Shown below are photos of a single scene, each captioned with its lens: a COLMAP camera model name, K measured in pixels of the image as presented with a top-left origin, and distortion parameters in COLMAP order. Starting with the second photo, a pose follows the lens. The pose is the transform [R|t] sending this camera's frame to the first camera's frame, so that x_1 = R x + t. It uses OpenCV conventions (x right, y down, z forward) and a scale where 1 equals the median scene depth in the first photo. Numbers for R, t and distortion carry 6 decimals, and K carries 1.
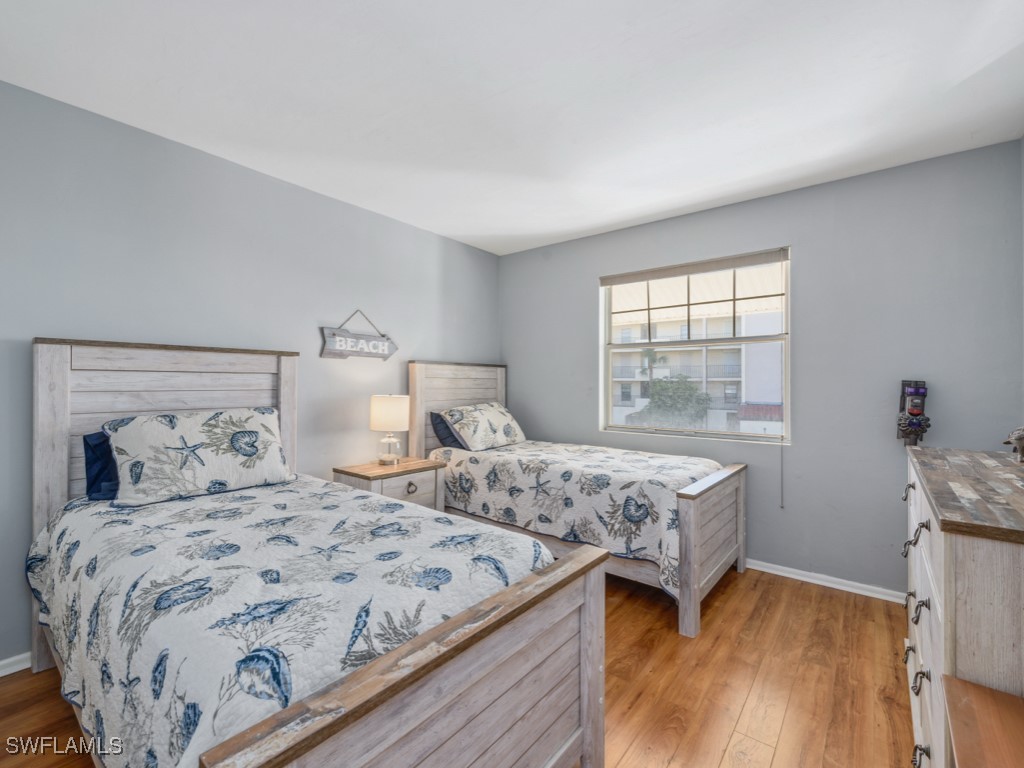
lens RADIAL K [[454.1, 0, 513.3], [0, 454.1, 385.1], [0, 0, 1]] dist [0.013783, -0.004219]
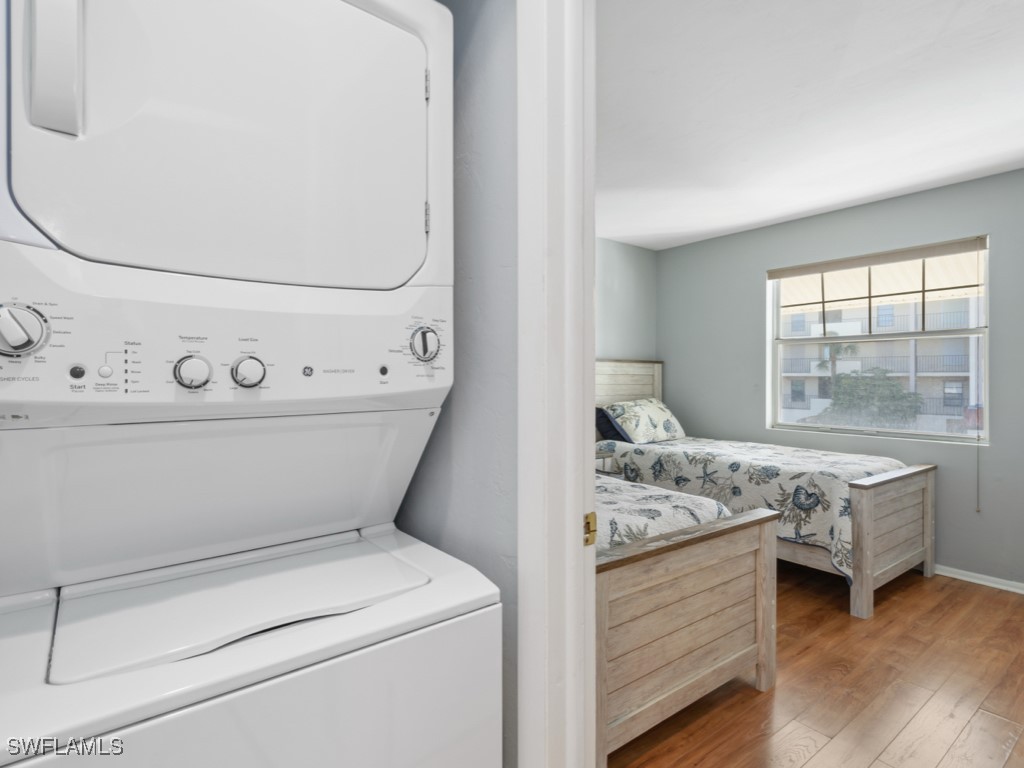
lens RADIAL K [[541.9, 0, 507.9], [0, 541.9, 381.6], [0, 0, 1]] dist [0.013194, -0.007781]
pose [[0.969514, 0.002109, -0.245026, -0.082711], [-0.002005, 0.999998, 0.000673, 0.001030], [0.245027, -0.000162, 0.969516, -0.348871]]
